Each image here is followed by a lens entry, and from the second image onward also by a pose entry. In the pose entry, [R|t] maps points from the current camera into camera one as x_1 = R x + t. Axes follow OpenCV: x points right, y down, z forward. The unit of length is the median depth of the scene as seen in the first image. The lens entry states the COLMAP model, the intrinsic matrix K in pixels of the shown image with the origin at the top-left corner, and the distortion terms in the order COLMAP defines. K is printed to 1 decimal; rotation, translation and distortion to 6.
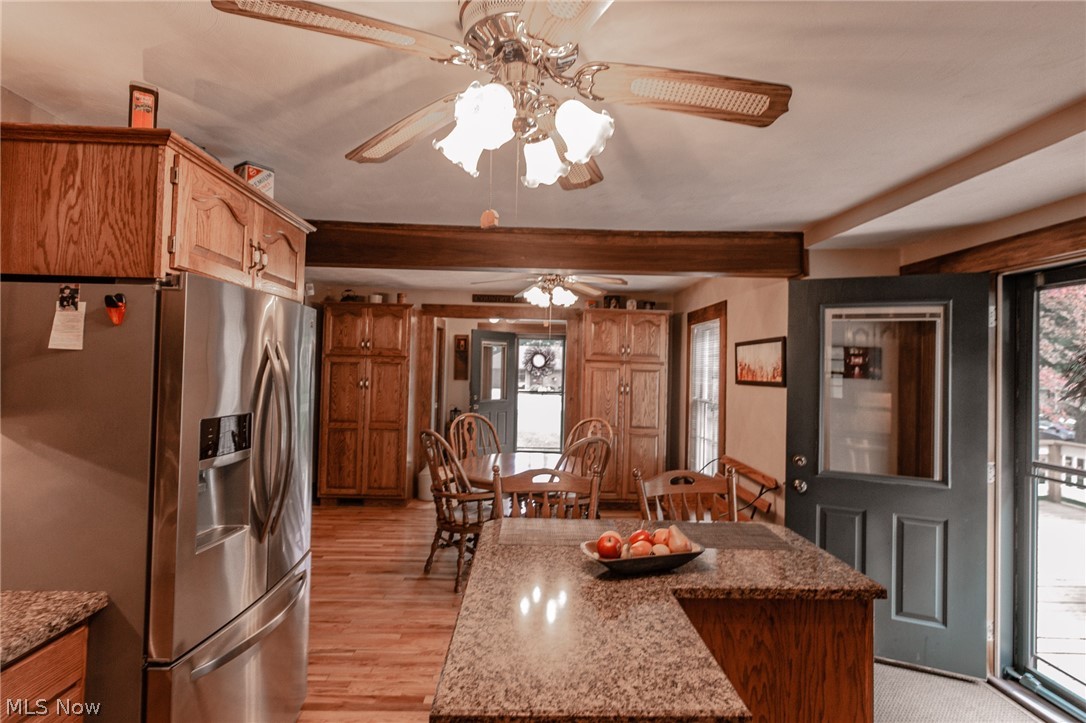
lens RADIAL K [[531.3, 0, 544.5], [0, 531.3, 359.8], [0, 0, 1]] dist [0.000018, -0.000036]
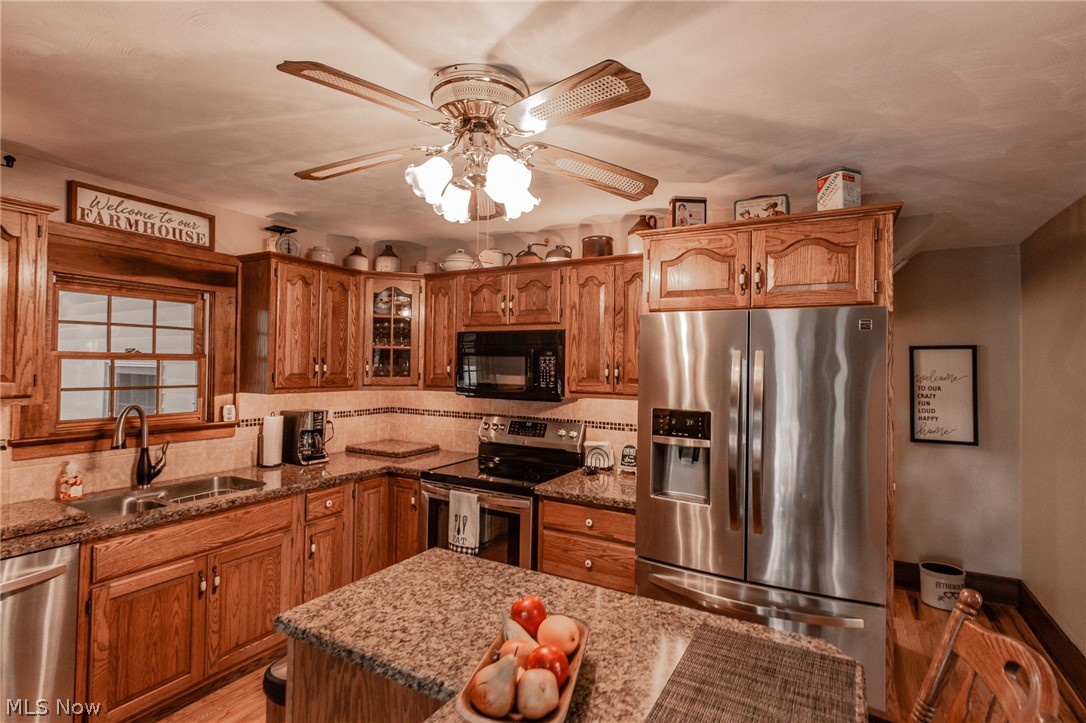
lens RADIAL K [[531.3, 0, 545.9], [0, 531.3, 359.4], [0, 0, 1]] dist [0.000018, -0.000036]
pose [[-0.515252, -0.043764, -0.855920, 1.002358], [-0.015201, 0.999005, -0.041930, 0.052510], [0.856904, -0.008593, -0.515405, 1.885646]]
